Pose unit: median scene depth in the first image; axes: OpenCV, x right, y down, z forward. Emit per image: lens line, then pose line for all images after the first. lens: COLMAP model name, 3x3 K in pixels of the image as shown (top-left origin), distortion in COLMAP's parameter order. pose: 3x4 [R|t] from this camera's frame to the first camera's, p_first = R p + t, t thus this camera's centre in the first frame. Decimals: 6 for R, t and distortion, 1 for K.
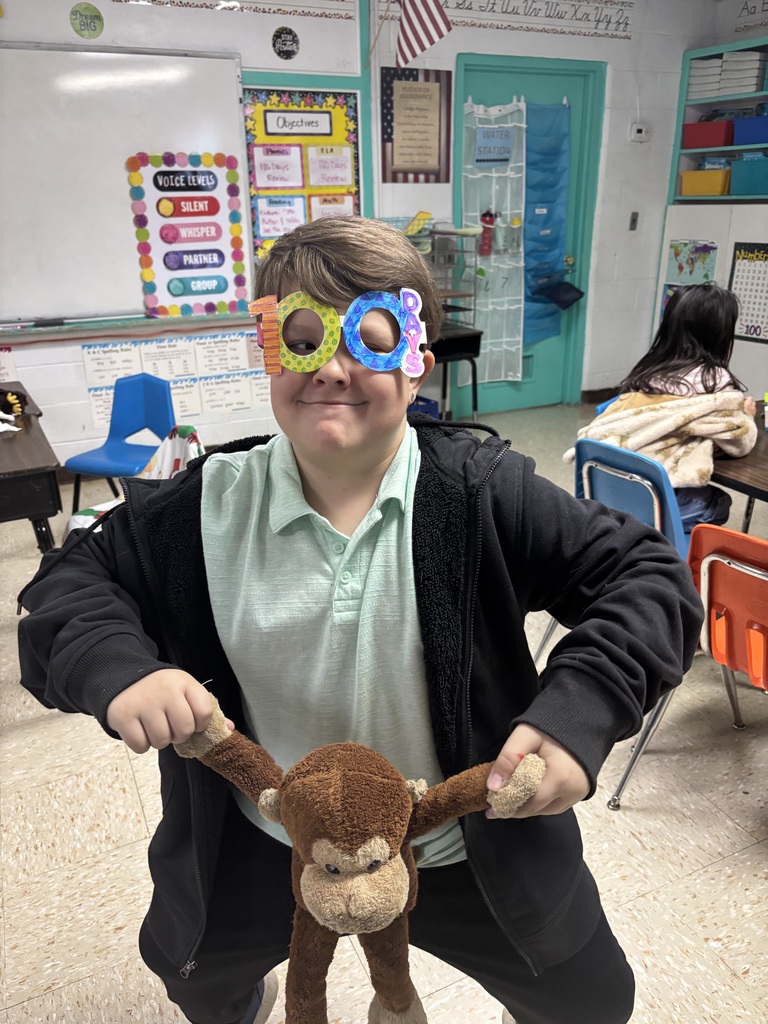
lens RADIAL K [[774.9, 0, 384.0], [0, 774.9, 512.0], [0, 0, 1]] dist [0.041766, -0.052259]
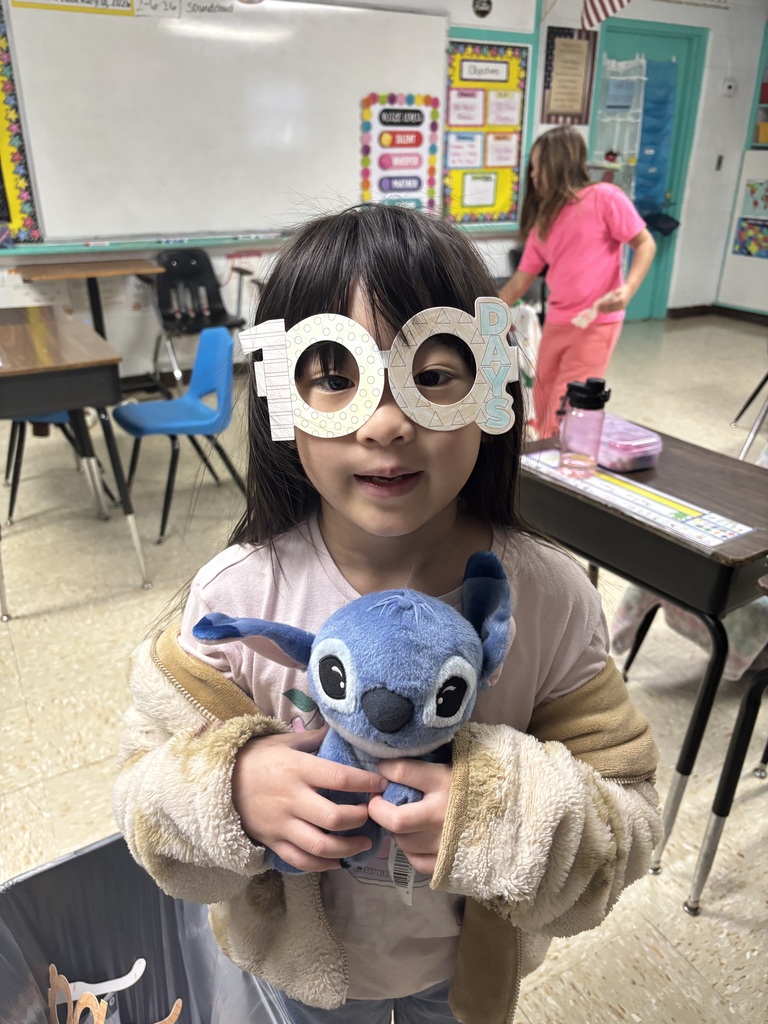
lens RADIAL K [[774.0, 0, 389.7], [0, 774.0, 506.5], [0, 0, 1]] dist [0.071357, -0.085710]
pose [[0.997014, -0.006817, 0.076916, -0.335102], [0.002954, 0.998733, 0.050227, 0.110486], [-0.077160, -0.049850, 0.995772, -0.226070]]
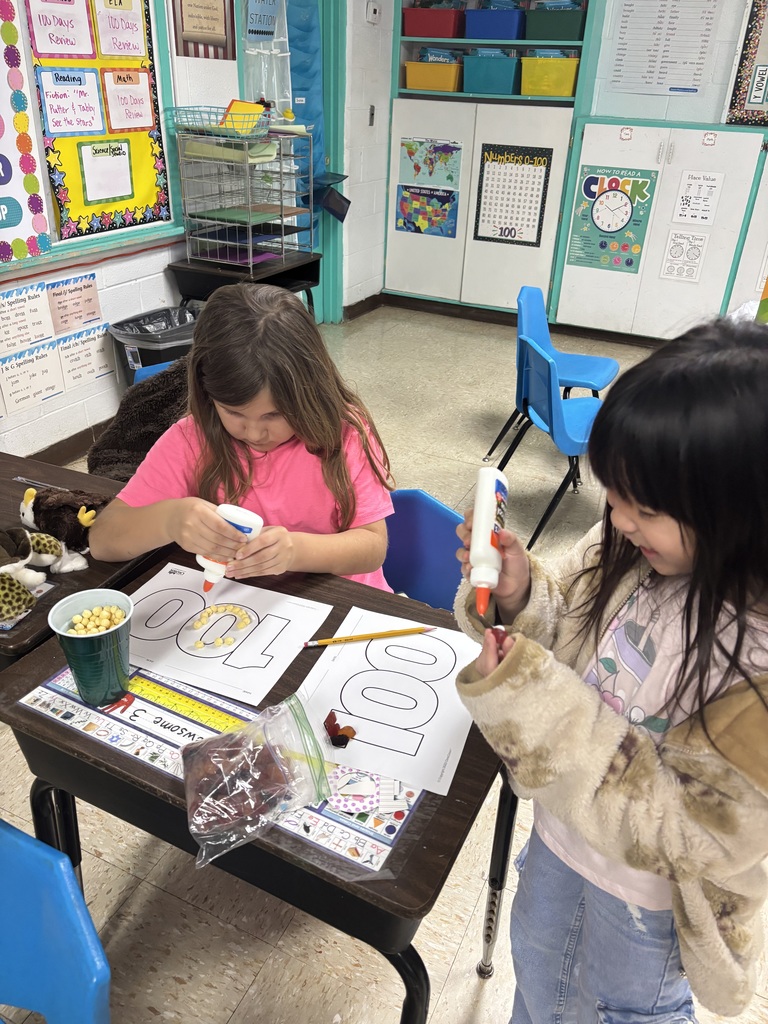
lens RADIAL K [[765.2, 0, 396.4], [0, 765.2, 513.3], [0, 0, 1]] dist [0.052914, -0.057594]
pose [[0.759635, -0.275212, 0.589249, -0.395577], [0.185928, 0.960133, 0.208745, -0.123020], [-0.623206, -0.049012, 0.780520, 0.282290]]
